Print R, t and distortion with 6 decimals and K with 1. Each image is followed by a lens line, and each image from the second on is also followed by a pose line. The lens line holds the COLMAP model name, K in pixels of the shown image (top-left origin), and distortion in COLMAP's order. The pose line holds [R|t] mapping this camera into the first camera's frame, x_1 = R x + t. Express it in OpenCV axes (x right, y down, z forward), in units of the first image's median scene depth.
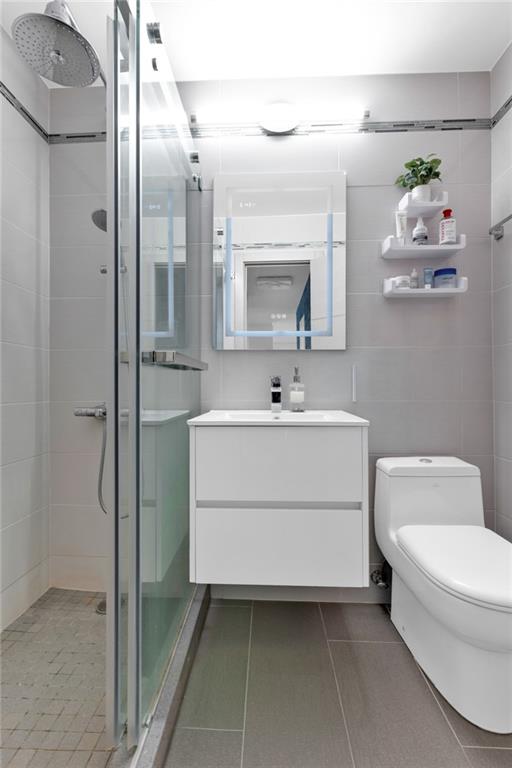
lens RADIAL K [[437.8, 0, 244.7], [0, 437.8, 385.8], [0, 0, 1]] dist [-0.012412, 0.005293]
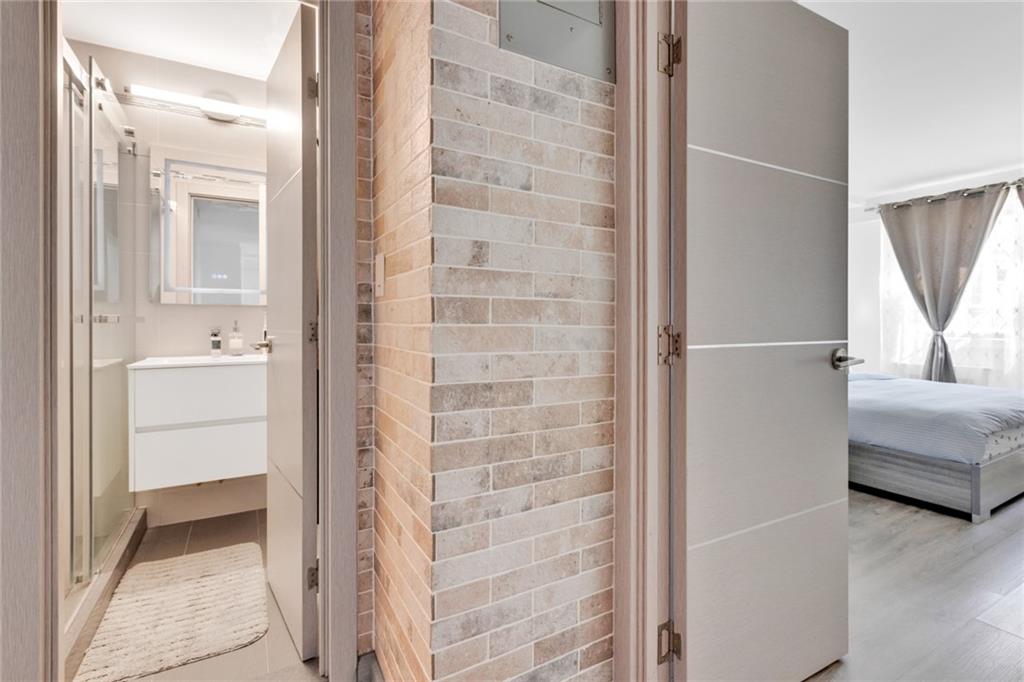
lens RADIAL K [[497.8, 0, 519.1], [0, 497.8, 328.4], [0, 0, 1]] dist [0.004417, -0.001490]
pose [[0.841073, -0.000659, 0.540922, 0.031401], [0.000535, 1.000000, 0.000386, -0.018704], [-0.540922, -0.000035, 0.841073, -0.600089]]
